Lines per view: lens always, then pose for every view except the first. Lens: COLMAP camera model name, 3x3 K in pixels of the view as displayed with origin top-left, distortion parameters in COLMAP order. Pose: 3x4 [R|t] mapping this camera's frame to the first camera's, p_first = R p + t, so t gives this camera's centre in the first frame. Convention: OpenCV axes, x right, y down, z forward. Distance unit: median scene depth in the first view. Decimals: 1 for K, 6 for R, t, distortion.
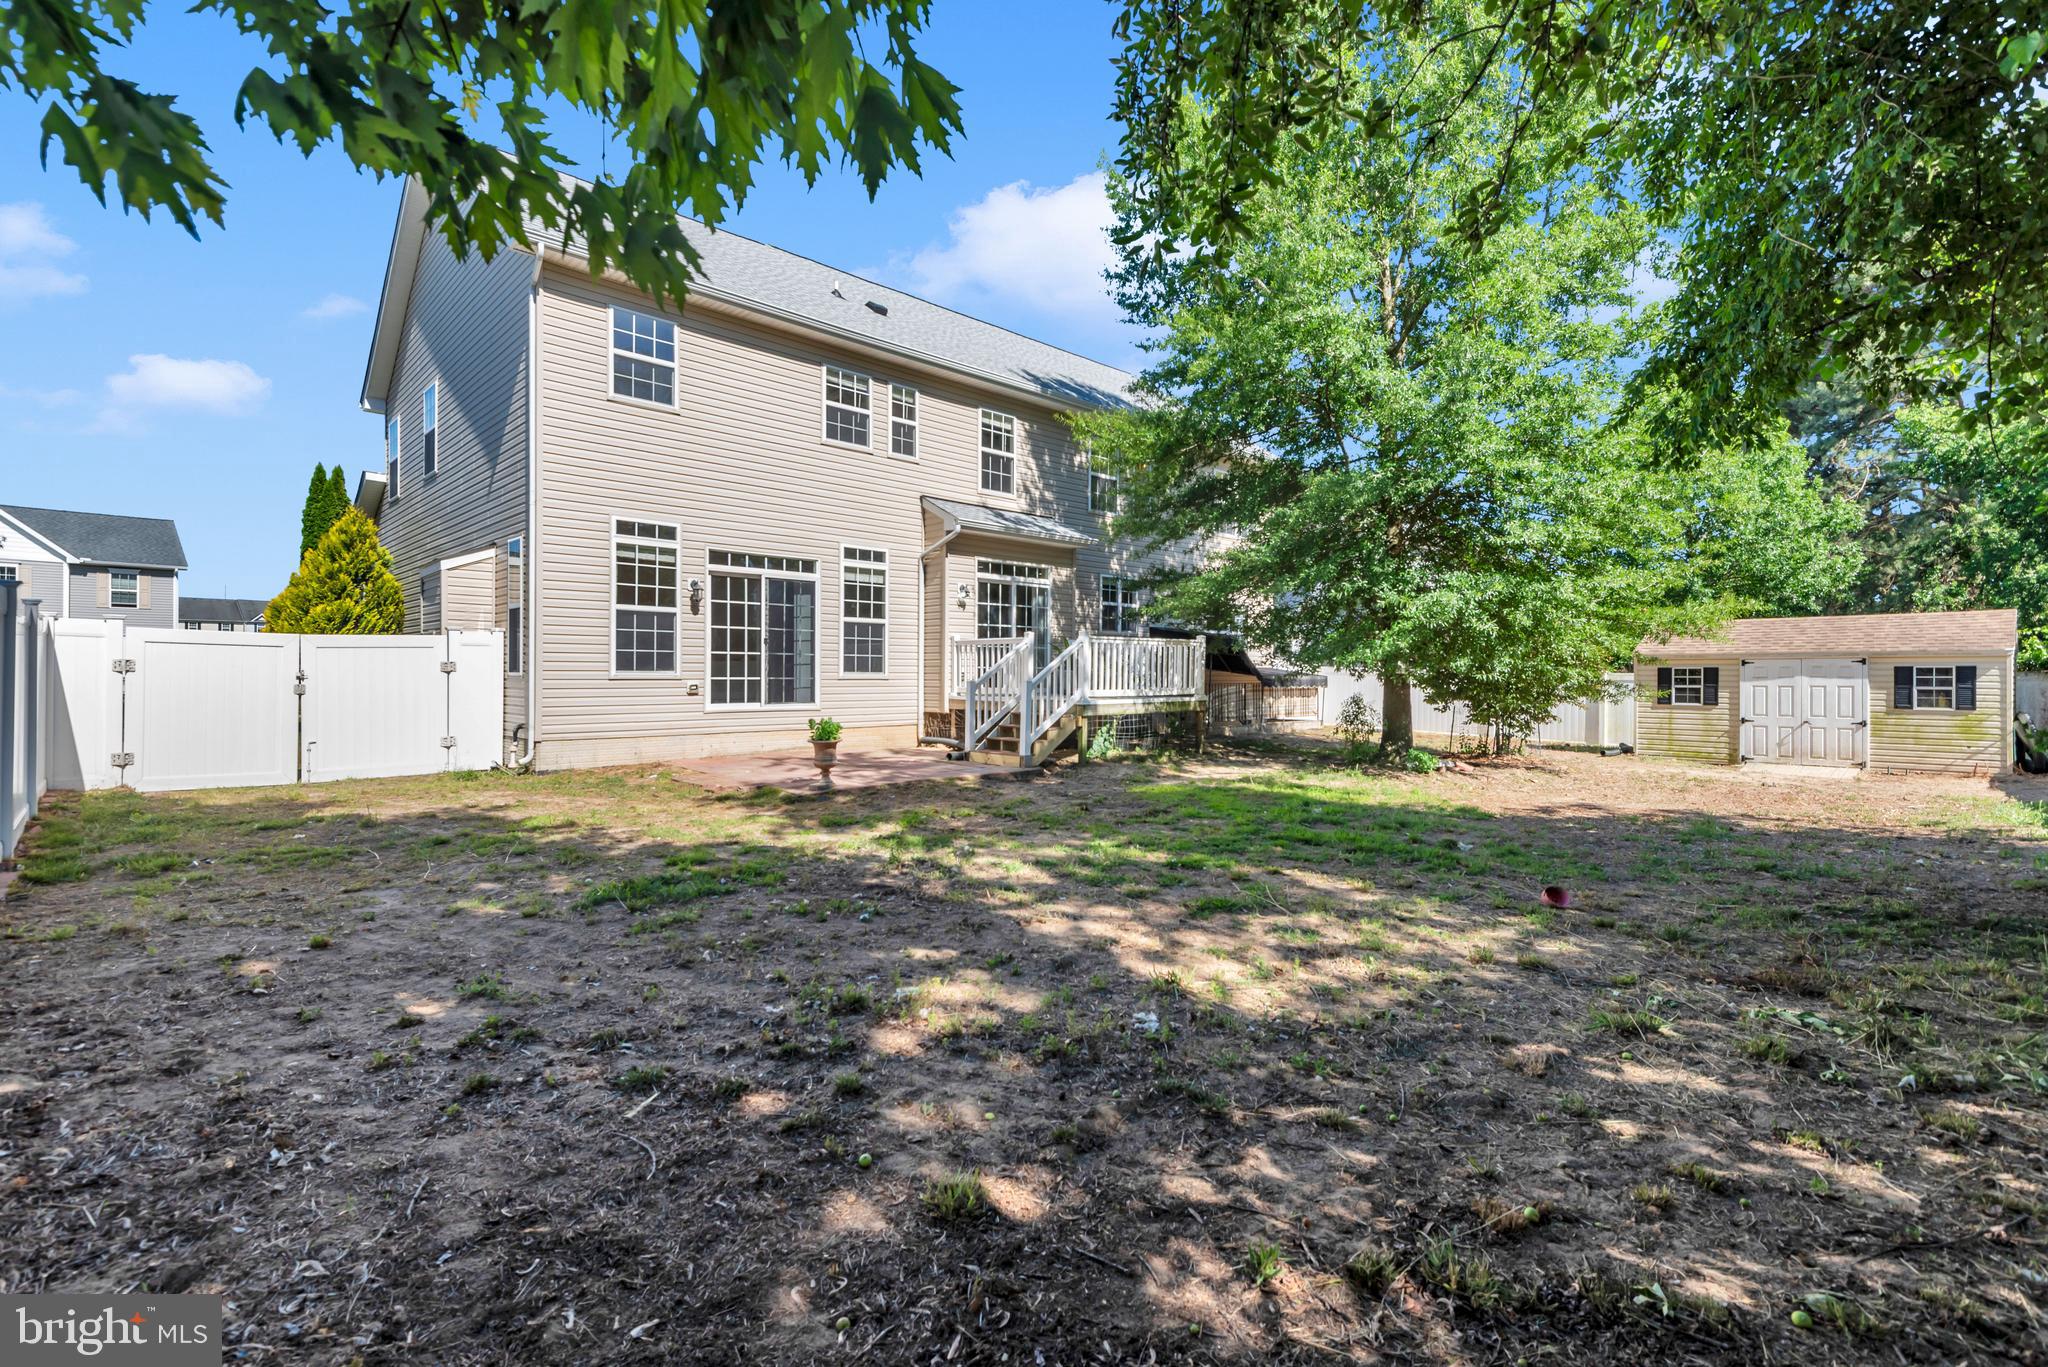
lens RADIAL K [[939.2, 0, 1024.0], [0, 939.2, 683.5], [0, 0, 1]] dist [0.002722, -0.000162]
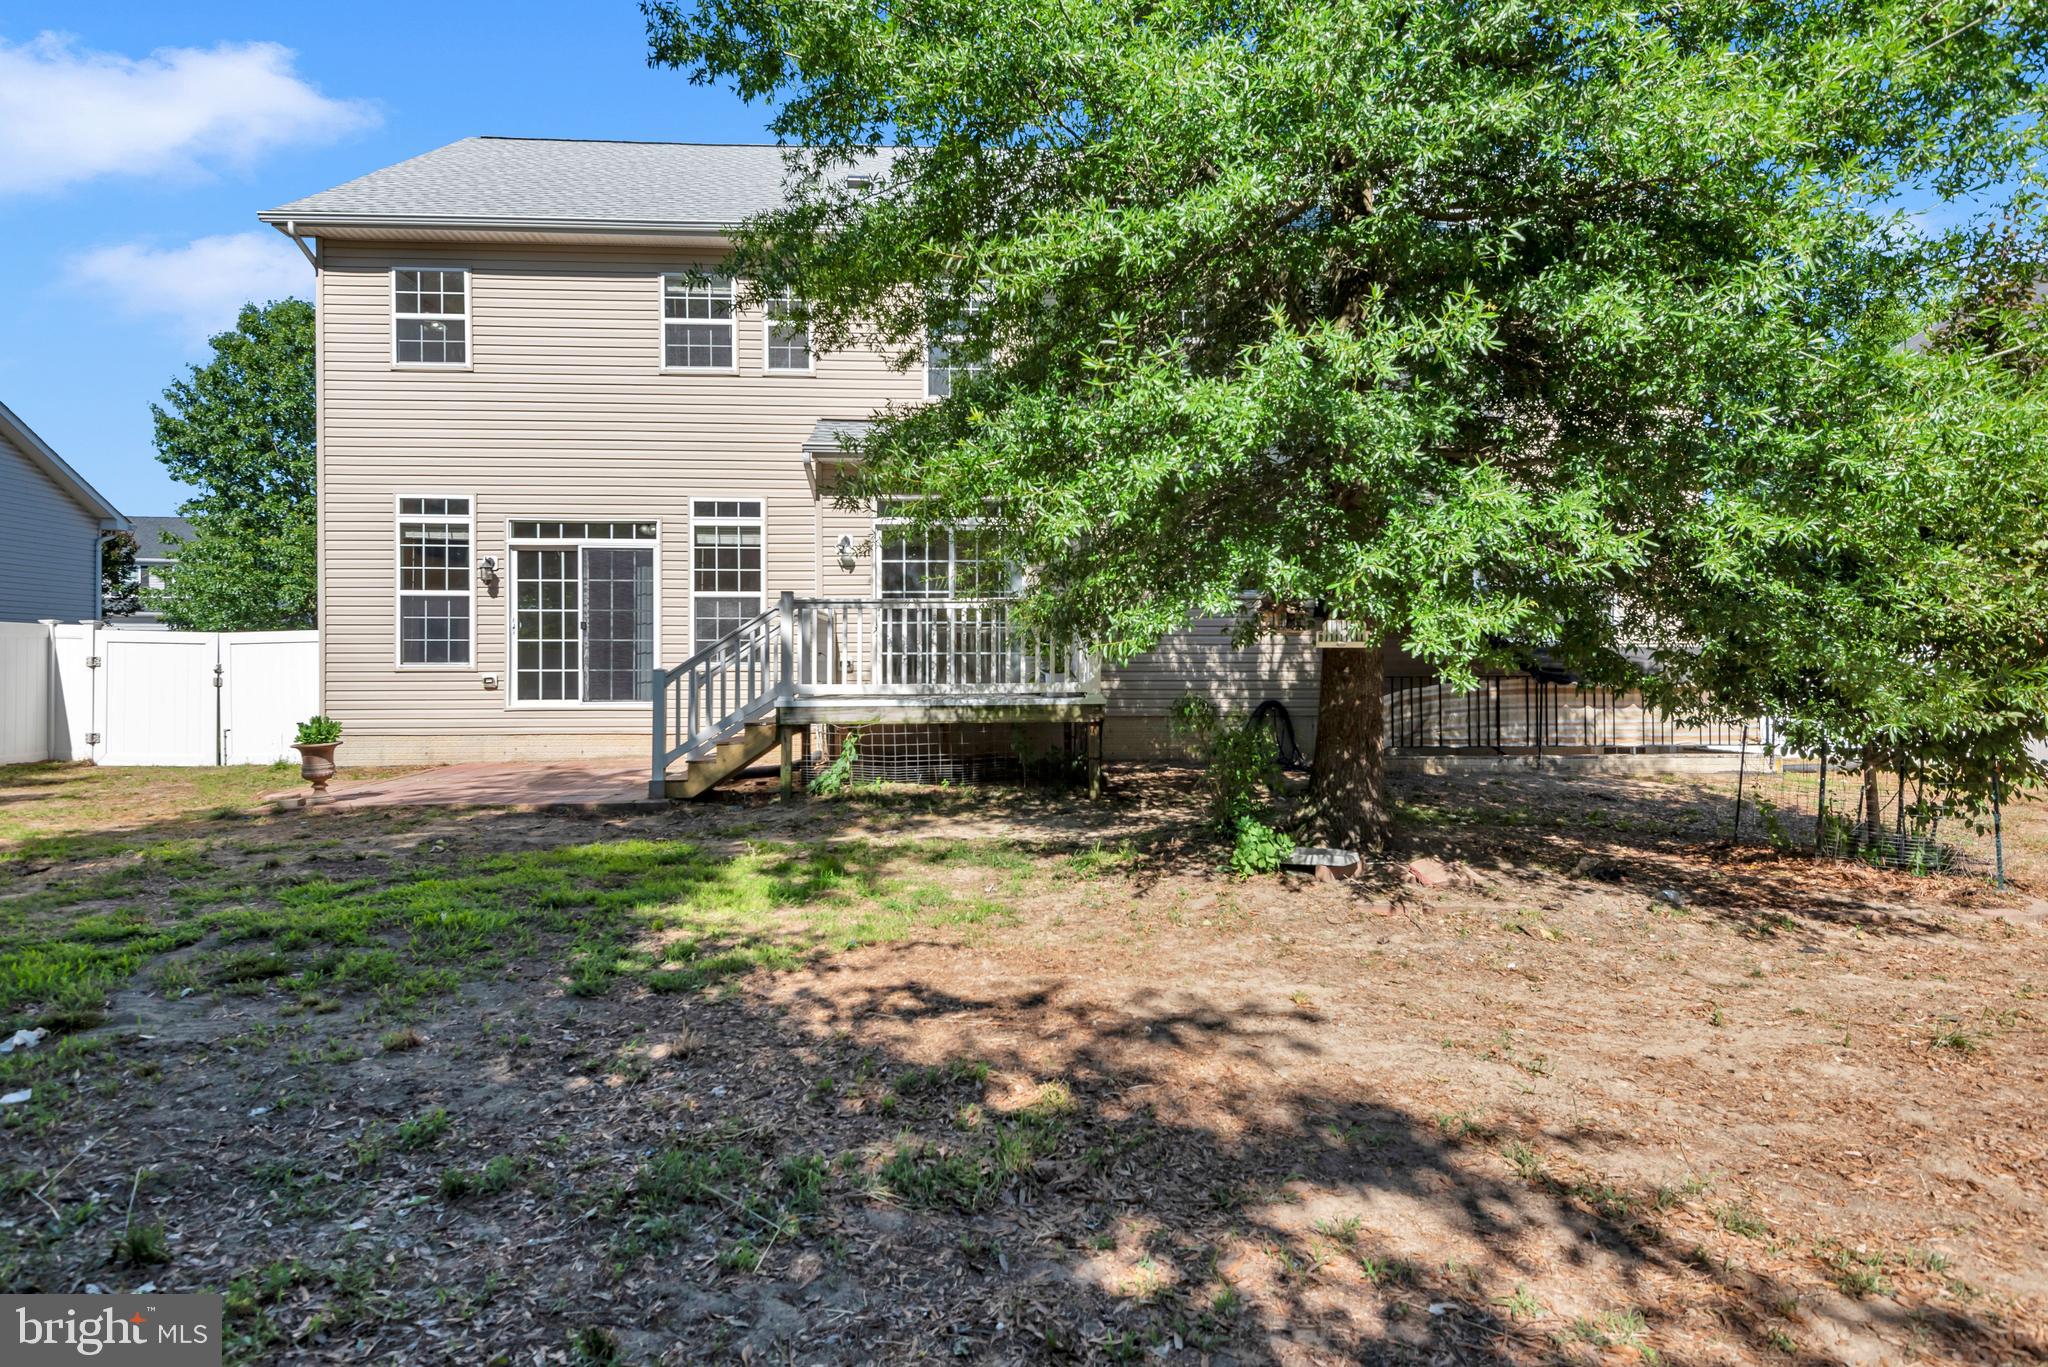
lens RADIAL K [[1052.7, 0, 1024.0], [0, 1052.7, 683.5], [0, 0, 1]] dist [-0.004483, -0.000915]
pose [[0.755259, 0.001019, -0.655426, 0.648275], [-0.001414, 0.999999, -0.000074, 0.005913], [0.655425, 0.000982, 0.755260, 0.574346]]
